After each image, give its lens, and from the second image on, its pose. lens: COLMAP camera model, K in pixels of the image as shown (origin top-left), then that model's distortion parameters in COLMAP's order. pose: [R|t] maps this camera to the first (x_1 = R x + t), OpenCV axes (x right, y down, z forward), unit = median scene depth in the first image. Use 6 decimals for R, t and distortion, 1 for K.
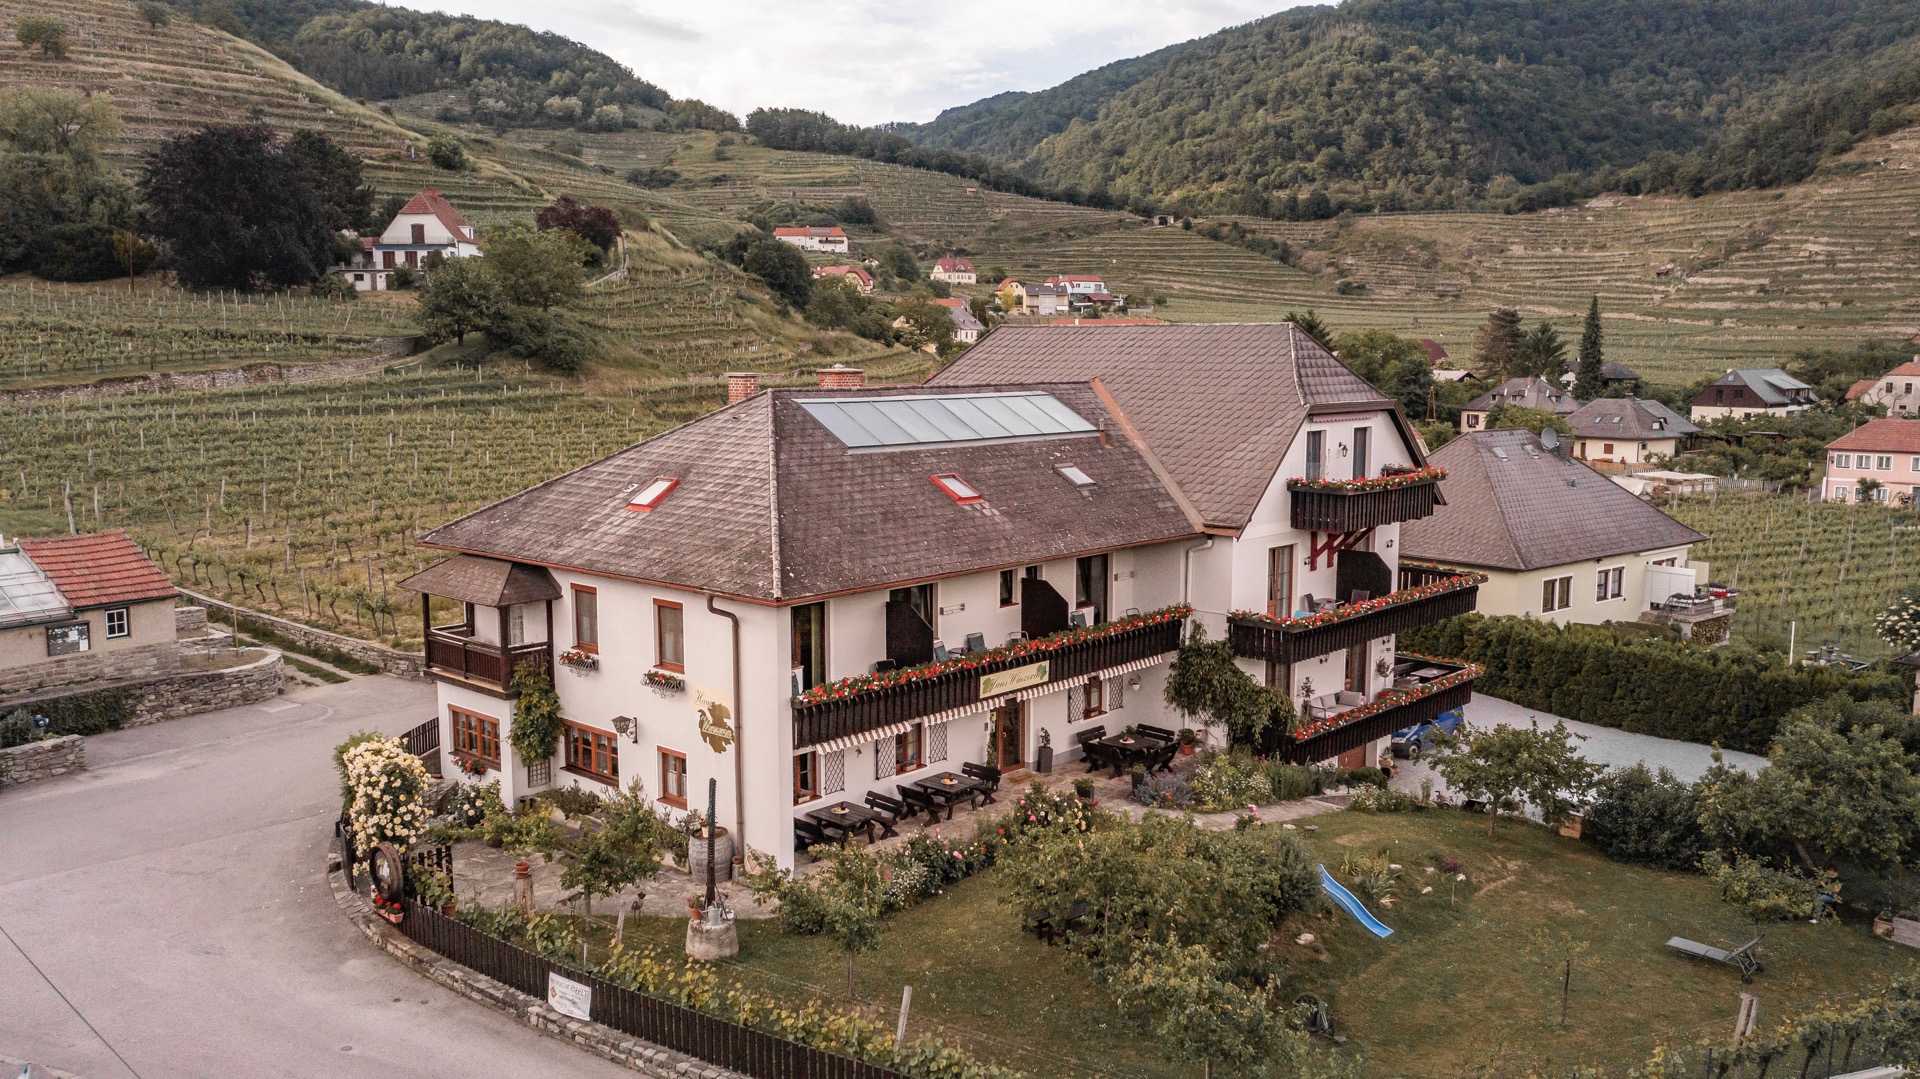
lens RADIAL K [[1550.9, 0, 960.0], [0, 1550.9, 539.5], [0, 0, 1]] dist [0.001837, 0.006091]
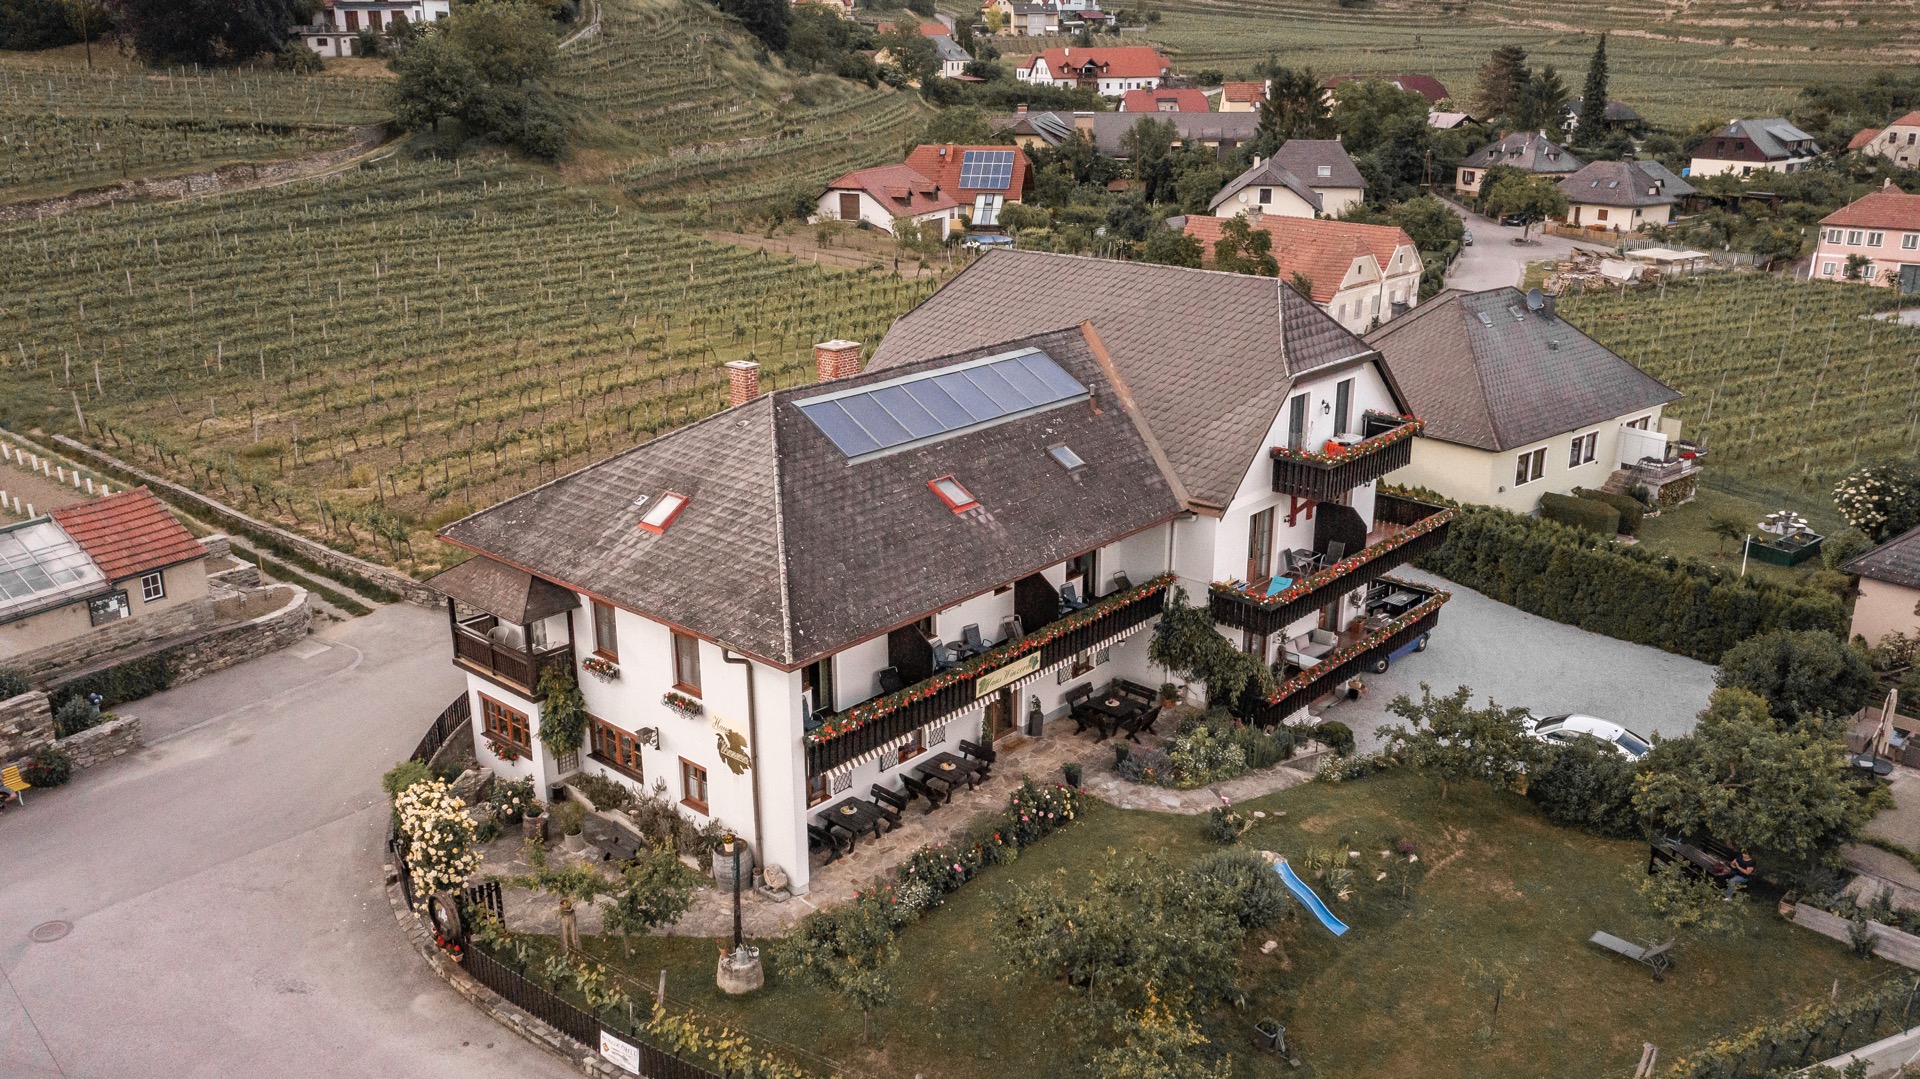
lens RADIAL K [[1553.4, 0, 960.0], [0, 1553.4, 539.5], [0, 0, 1]] dist [-0.003732, 0.004679]
pose [[0.999948, -0.005775, 0.008366, -0.005738], [0.004063, 0.981400, 0.191929, -0.181405], [-0.009319, -0.191885, 0.981373, -0.029704]]
